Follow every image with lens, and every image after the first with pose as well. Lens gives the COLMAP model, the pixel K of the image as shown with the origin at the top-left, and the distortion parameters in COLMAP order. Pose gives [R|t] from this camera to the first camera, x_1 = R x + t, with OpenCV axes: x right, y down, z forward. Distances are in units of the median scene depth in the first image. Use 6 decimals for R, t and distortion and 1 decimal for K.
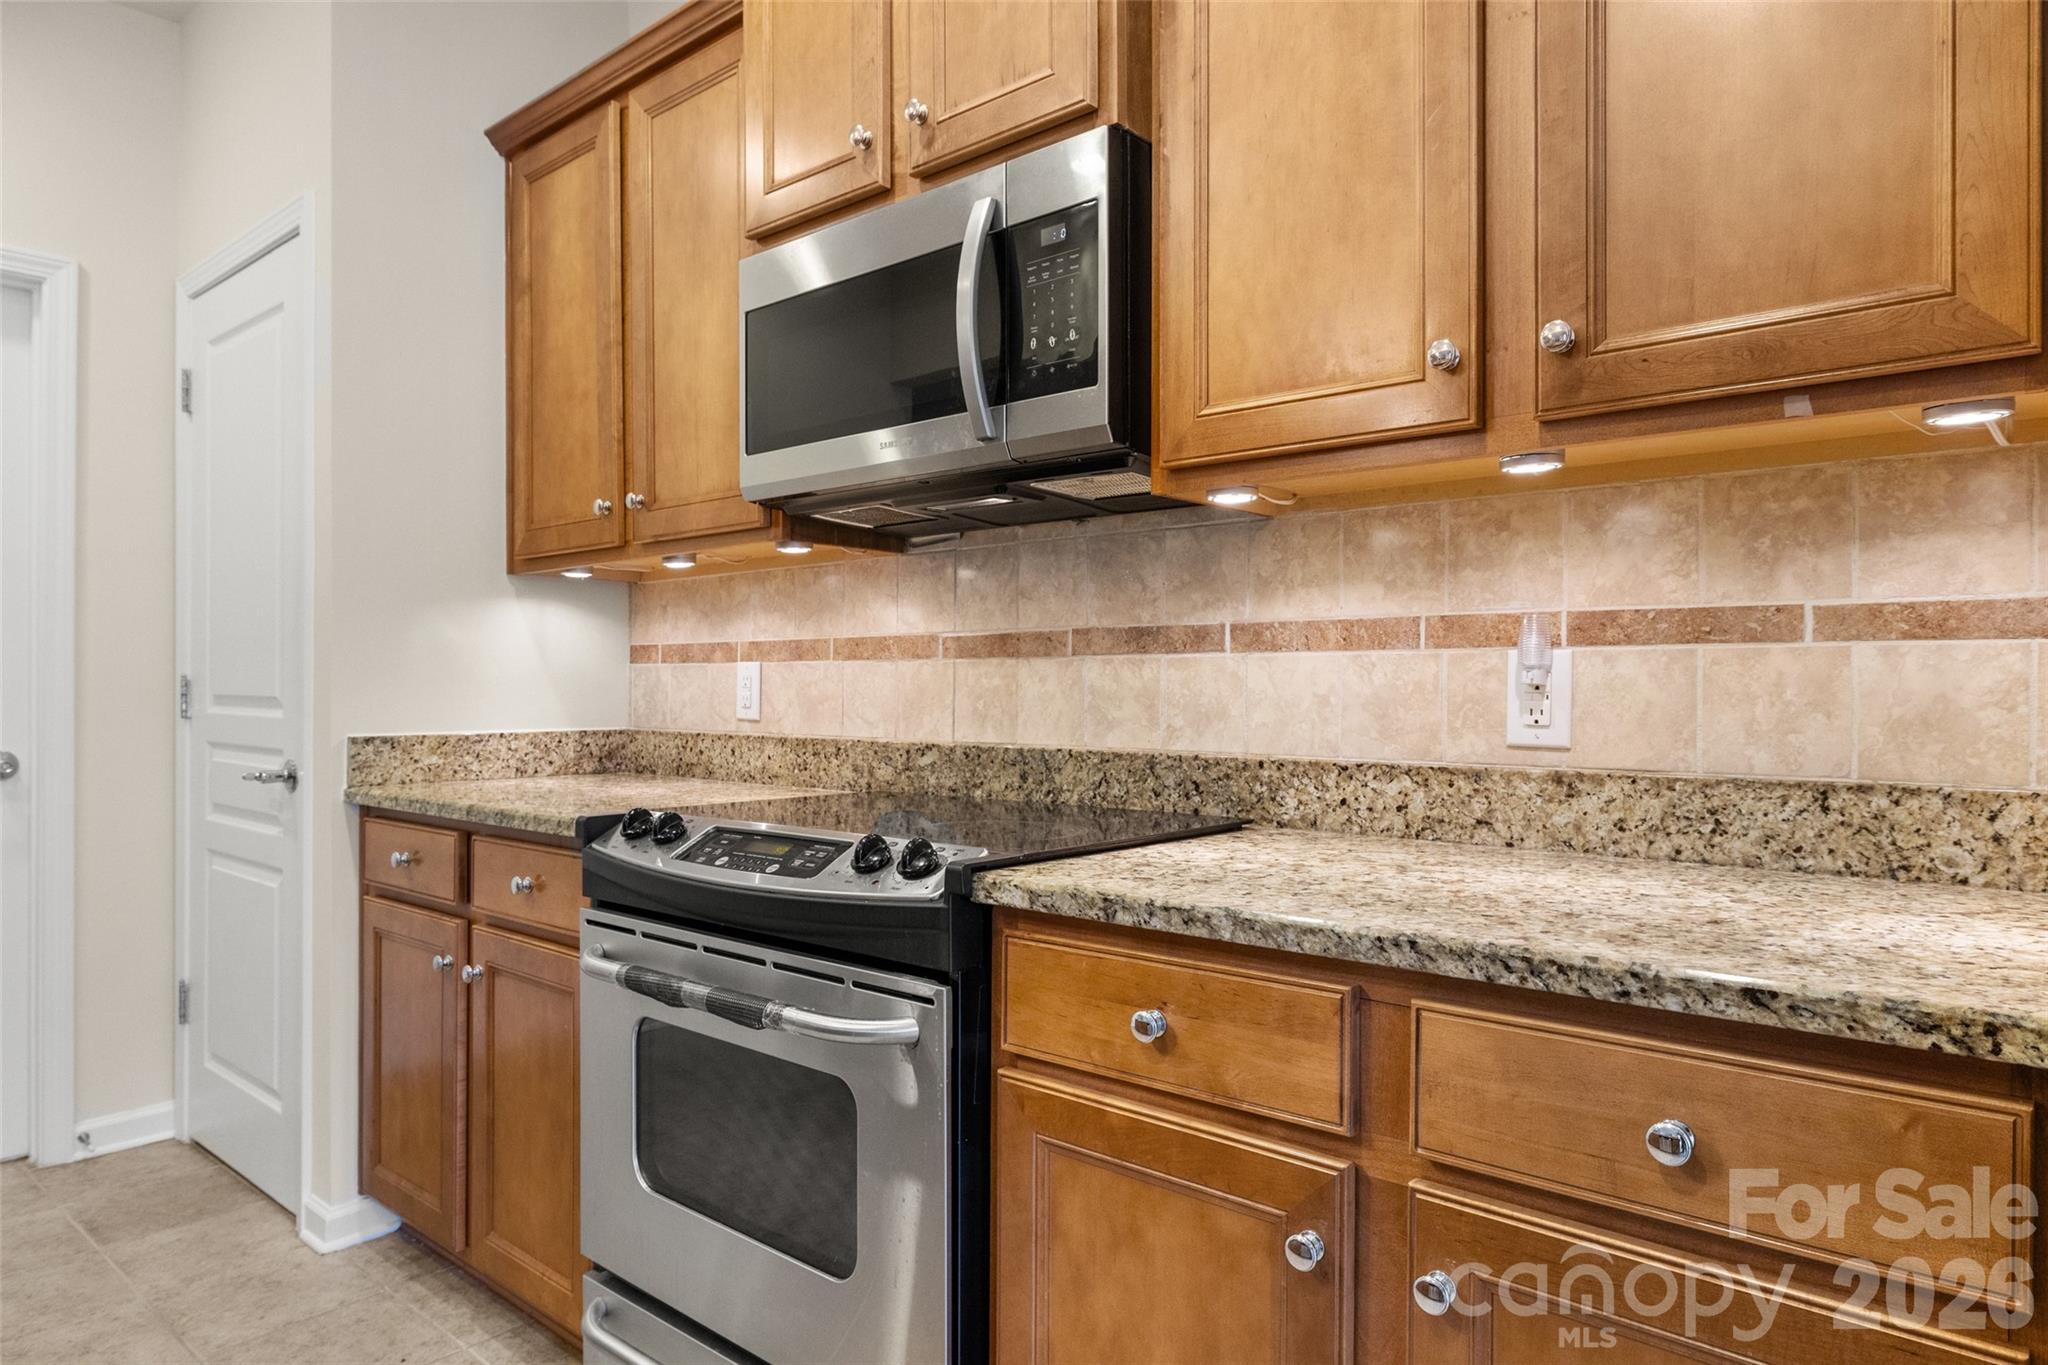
lens RADIAL K [[1230.7, 0, 1022.8], [0, 1230.7, 691.9], [0, 0, 1]] dist [-0.003282, -0.002409]
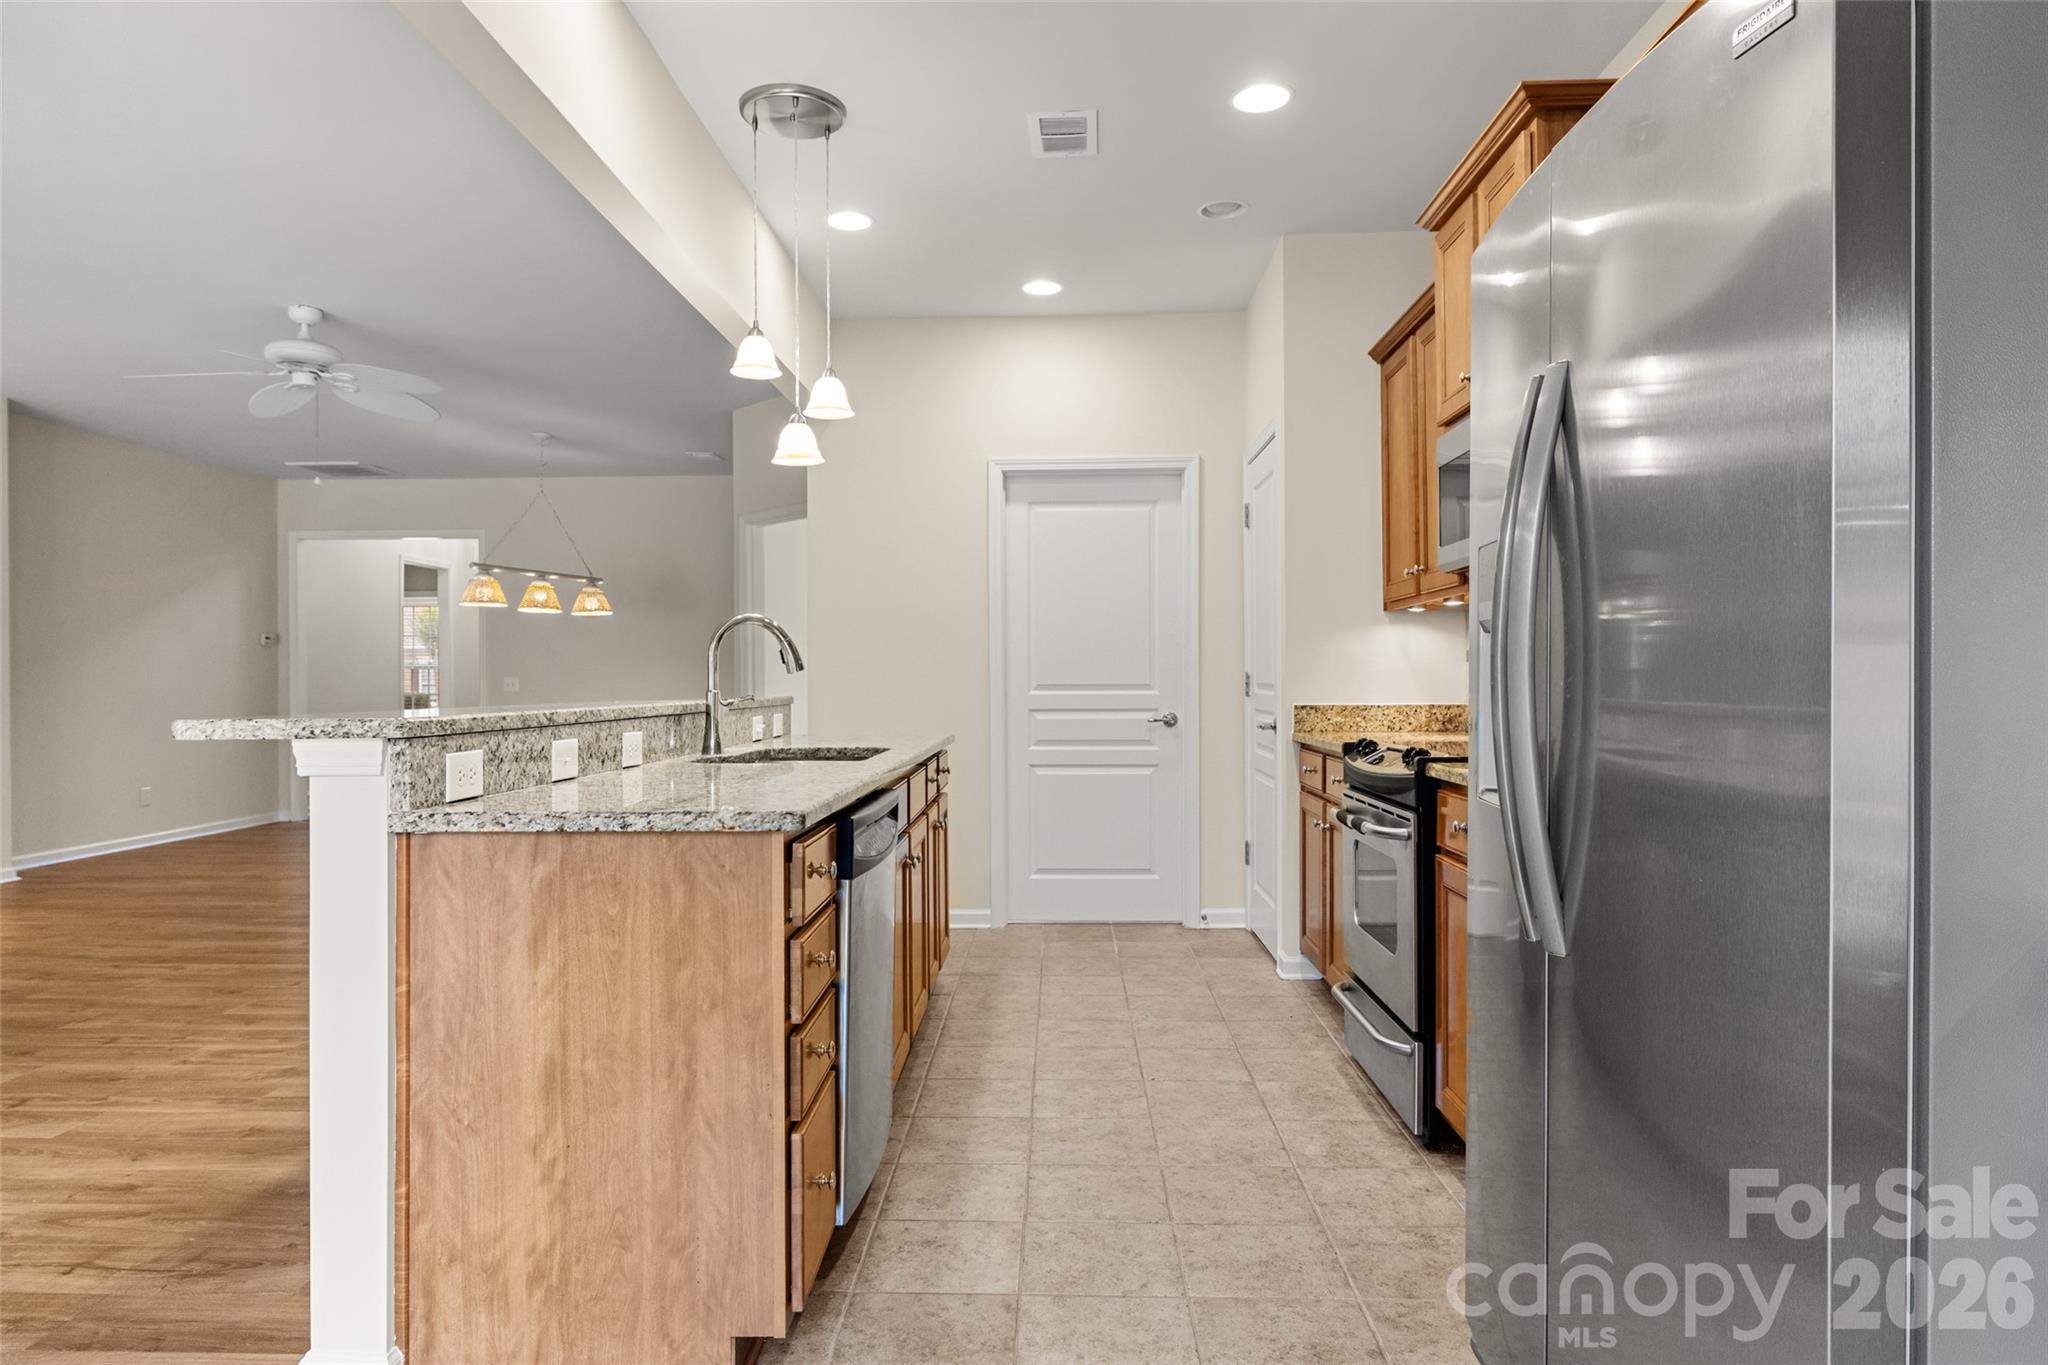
lens RADIAL K [[1230.7, 0, 1019.5], [0, 1230.7, 679.8], [0, 0, 1]] dist [-0.003282, -0.002409]
pose [[0.624753, -0.004733, -0.780808, 0.619924], [0.003263, 0.999989, -0.003452, 0.003311], [0.780816, -0.000391, 0.624761, -0.467679]]
